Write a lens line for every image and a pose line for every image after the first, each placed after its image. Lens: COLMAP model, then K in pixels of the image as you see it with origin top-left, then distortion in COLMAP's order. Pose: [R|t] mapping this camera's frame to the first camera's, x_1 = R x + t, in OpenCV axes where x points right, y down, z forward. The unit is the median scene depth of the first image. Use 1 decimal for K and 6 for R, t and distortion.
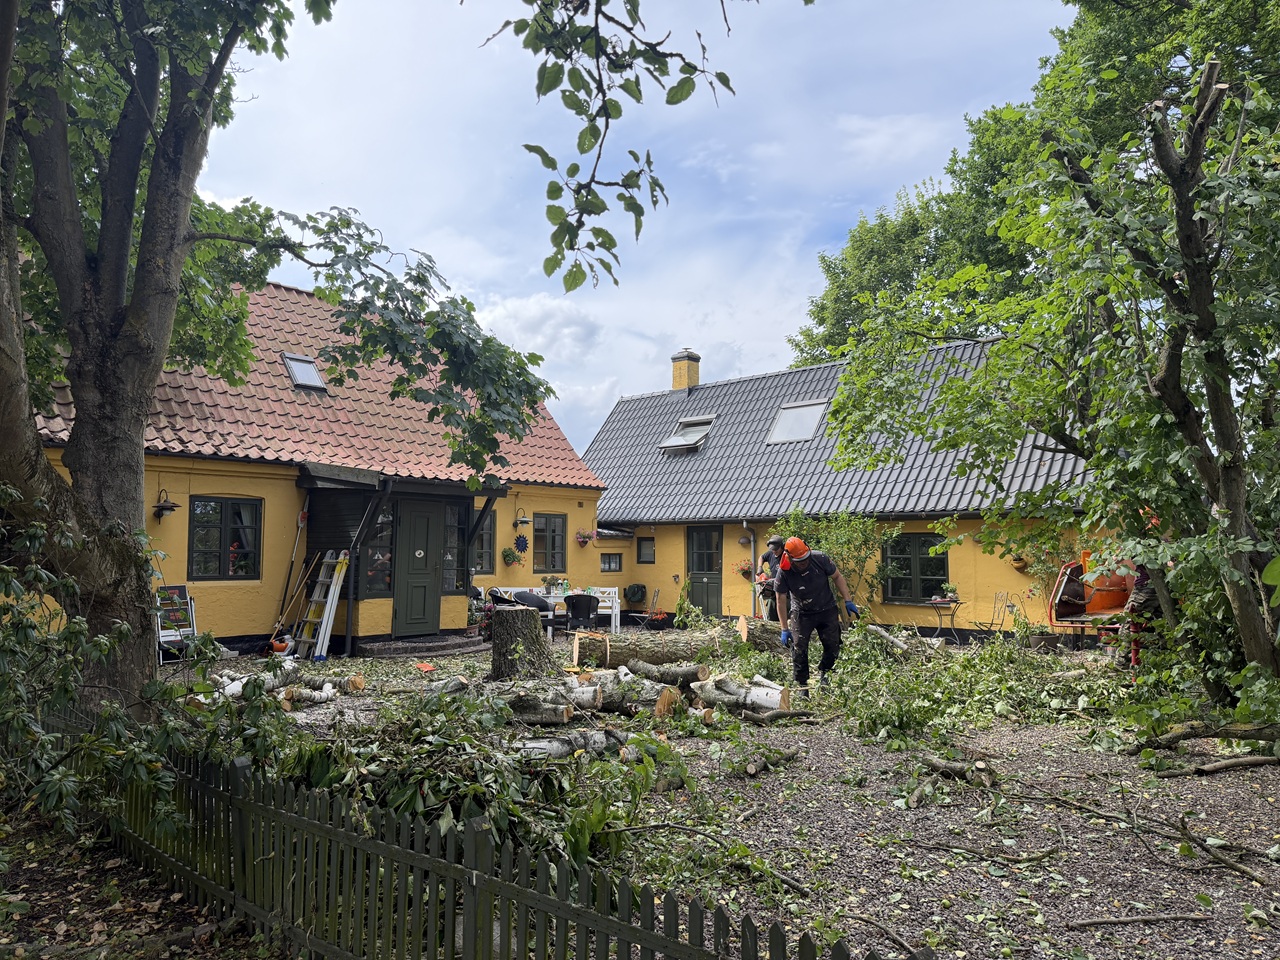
lens RADIAL K [[895.5, 0, 648.3], [0, 895.5, 481.9], [0, 0, 1]] dist [0.009451, -0.017418]
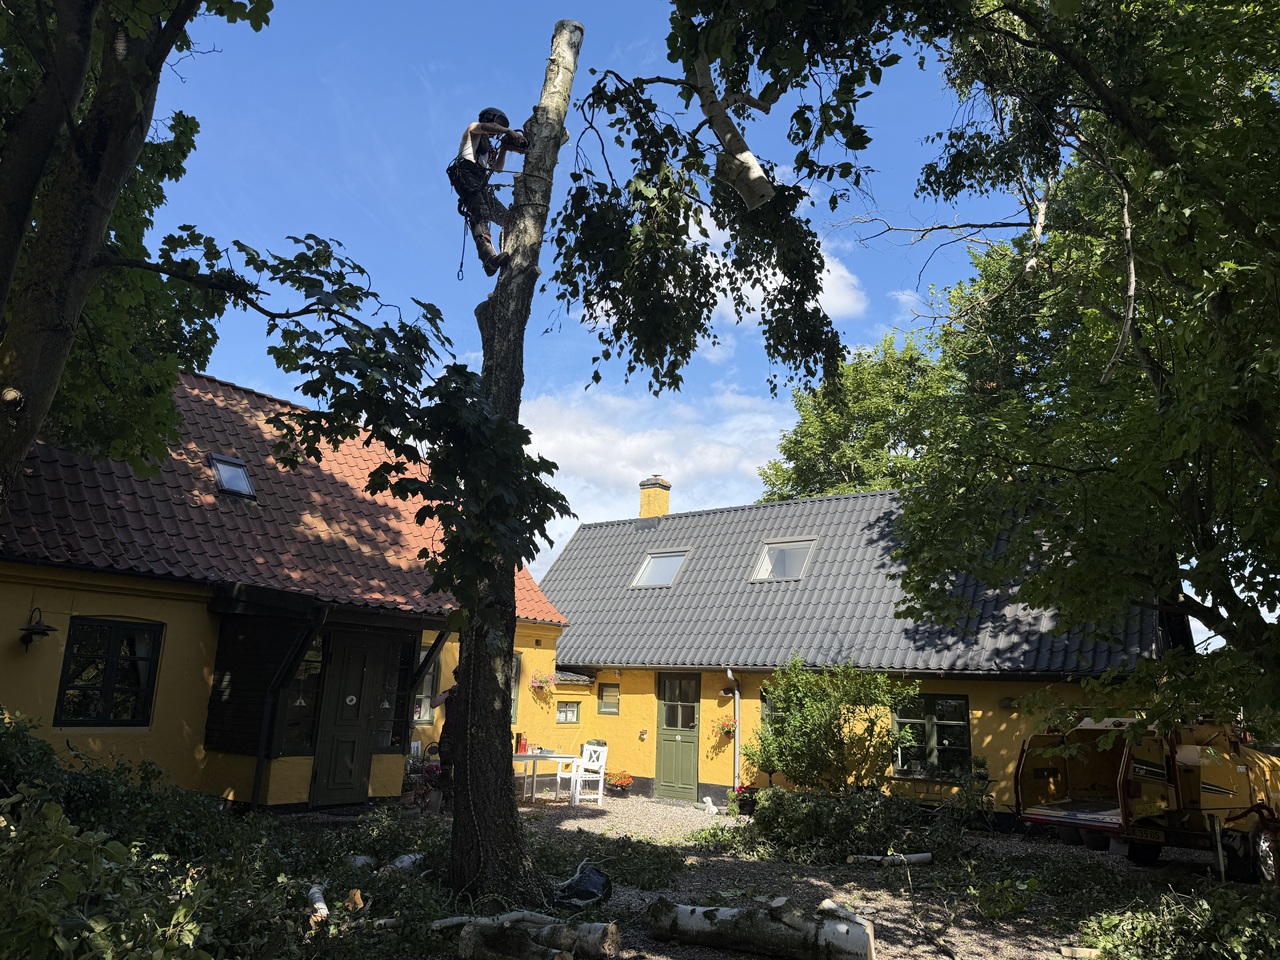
lens RADIAL K [[895.5, 0, 636.1], [0, 895.5, 471.1], [0, 0, 1]] dist [0.009451, -0.017418]
pose [[0.996823, 0.050210, 0.061823, -0.060545], [-0.039558, 0.985858, -0.162850, -0.002689], [-0.069125, 0.159887, 0.984712, 0.147609]]
